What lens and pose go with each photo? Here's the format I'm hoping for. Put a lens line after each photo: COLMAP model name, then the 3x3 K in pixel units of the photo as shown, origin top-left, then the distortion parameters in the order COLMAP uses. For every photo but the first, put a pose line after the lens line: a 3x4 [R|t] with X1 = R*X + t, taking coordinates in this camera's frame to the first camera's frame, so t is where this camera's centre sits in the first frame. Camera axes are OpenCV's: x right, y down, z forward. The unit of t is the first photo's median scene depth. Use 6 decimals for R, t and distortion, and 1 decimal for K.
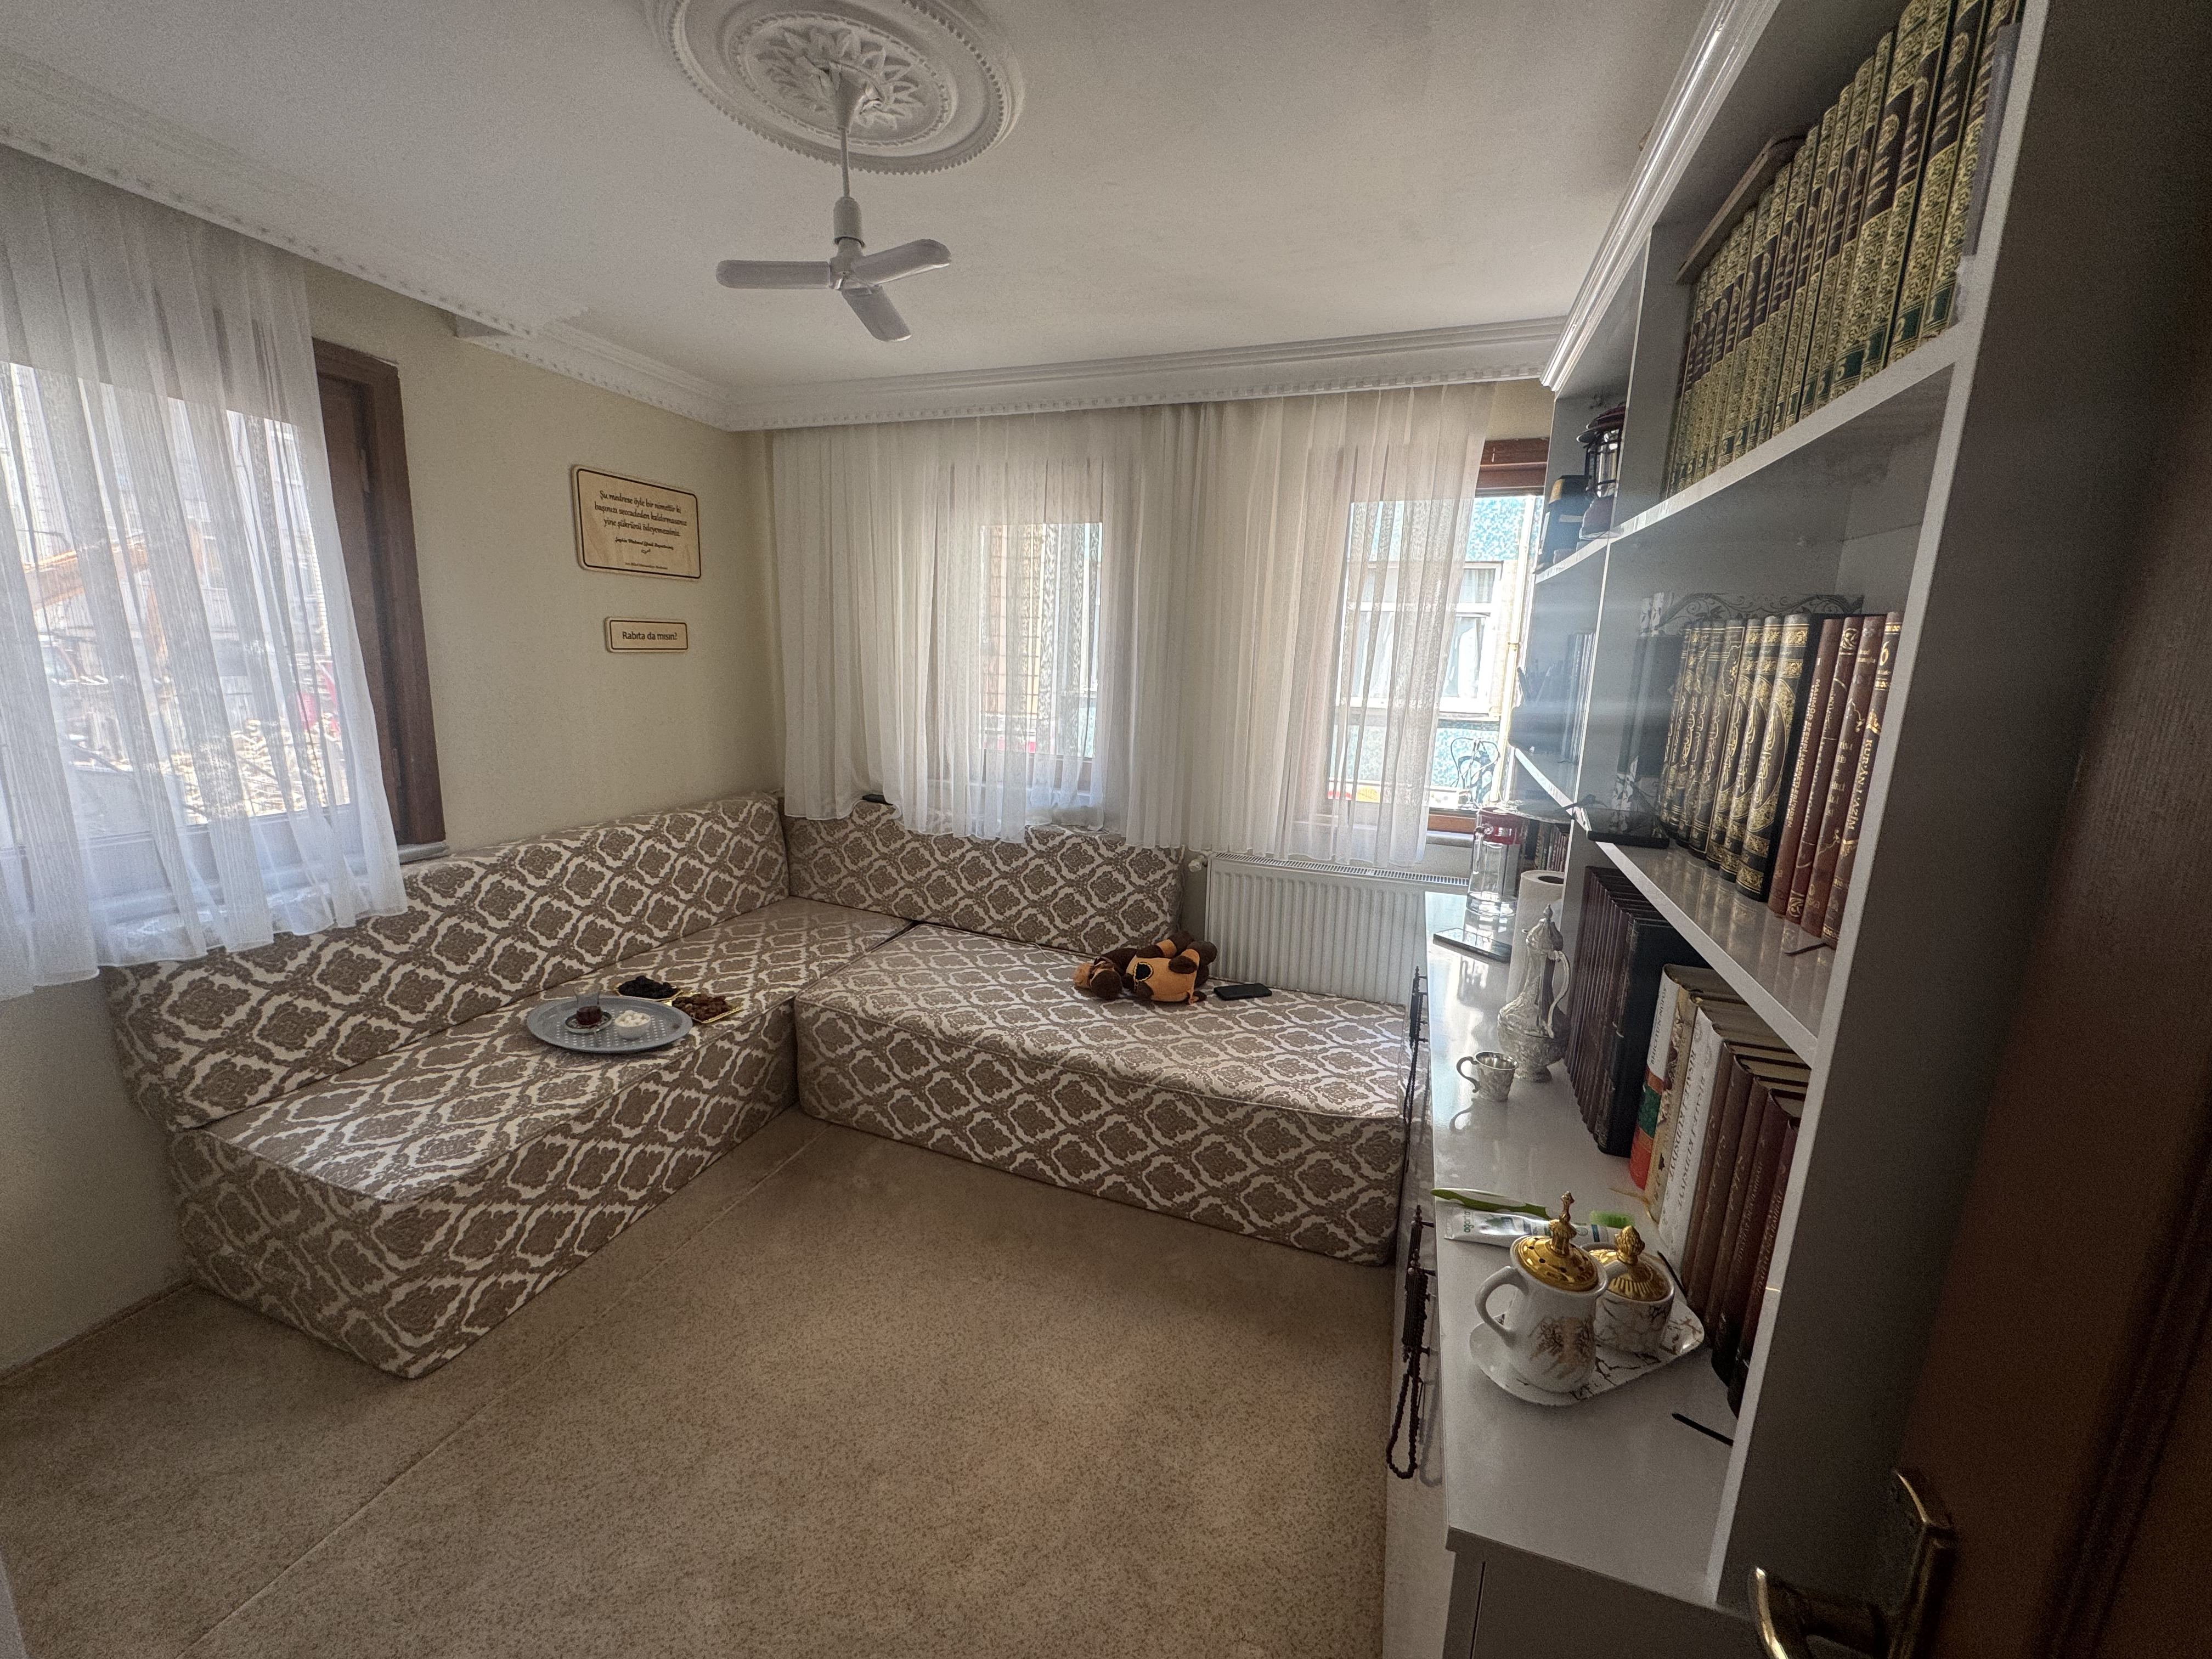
lens RADIAL K [[887.7, 0, 1102.1], [0, 887.7, 832.6], [0, 0, 1]] dist [-0.002040, -0.000589]
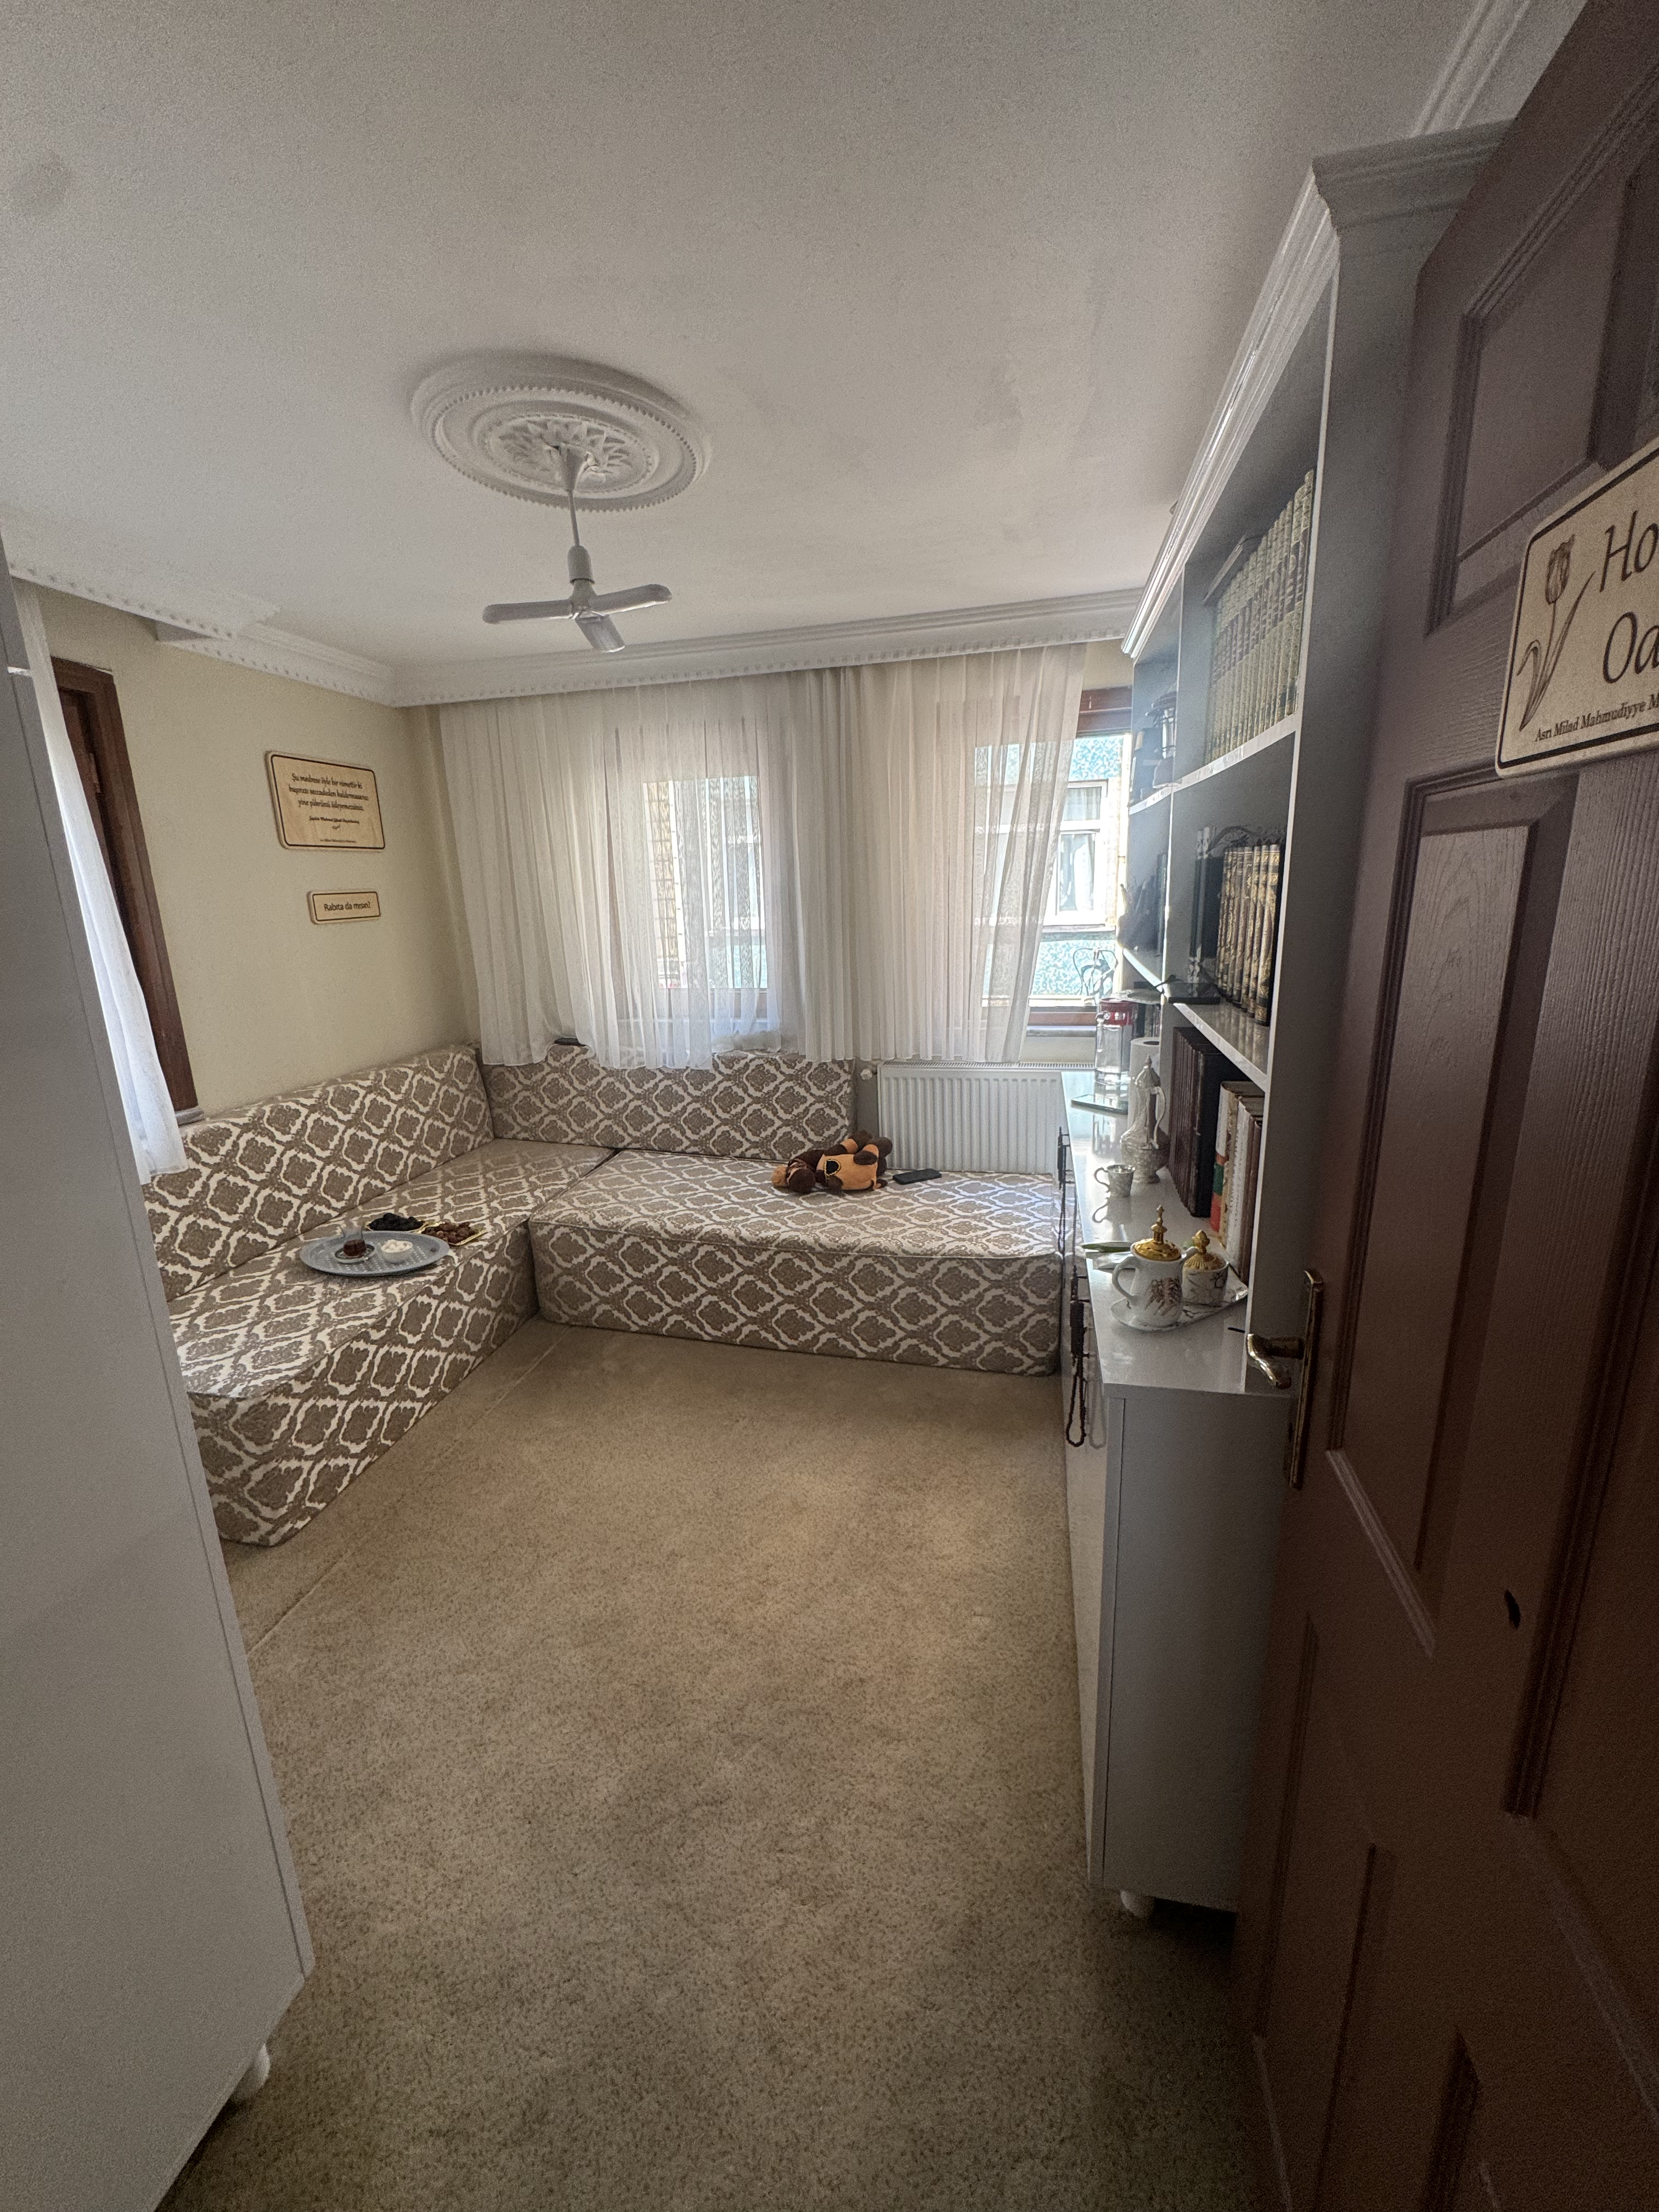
lens RADIAL K [[887.7, 0, 827.6], [0, 887.7, 1108.8], [0, 0, 1]] dist [-0.002040, -0.000589]
pose [[0.991518, -0.091077, 0.092724, -0.077250], [0.086819, 0.995020, 0.048973, 0.029750], [-0.096723, -0.040508, 0.994487, -0.196558]]
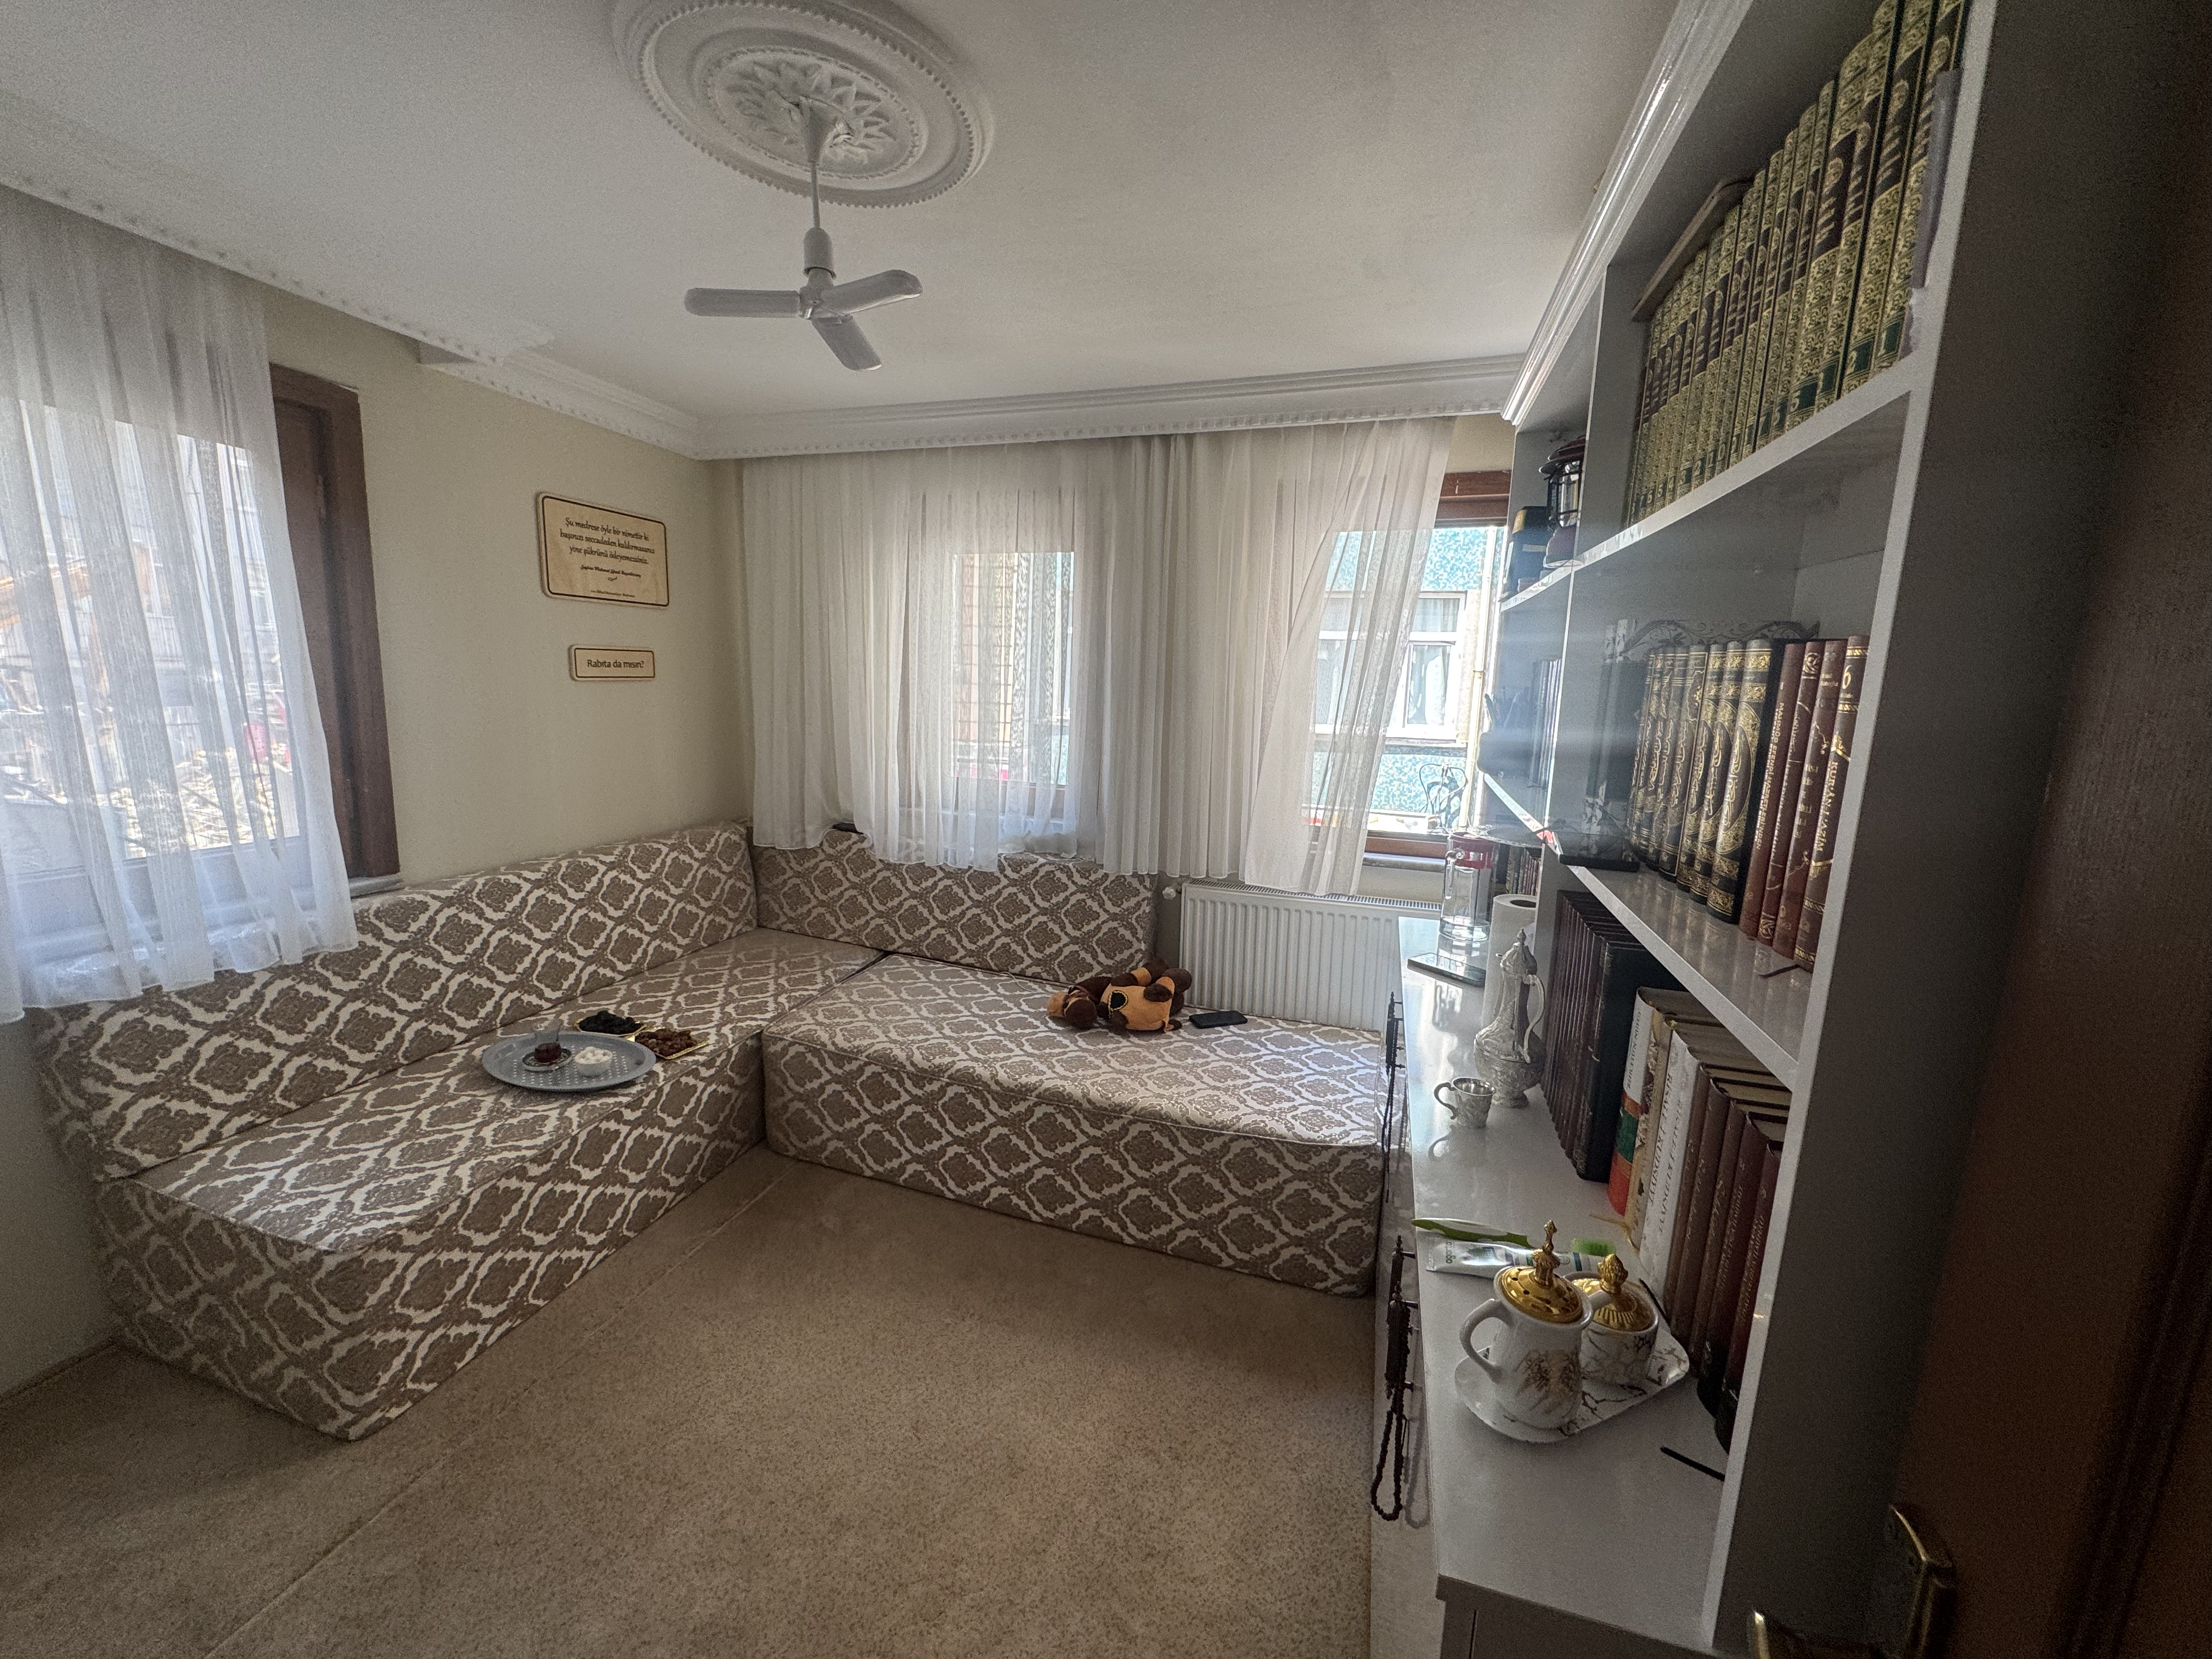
lens RADIAL K [[887.7, 0, 1102.4], [0, 887.7, 832.6], [0, 0, 1]] dist [-0.002040, -0.000589]
pose [[0.999523, -0.006397, 0.030201, 0.000168], [0.007336, 0.999490, -0.031072, 0.000258], [-0.029987, 0.031278, 0.999061, 0.005665]]
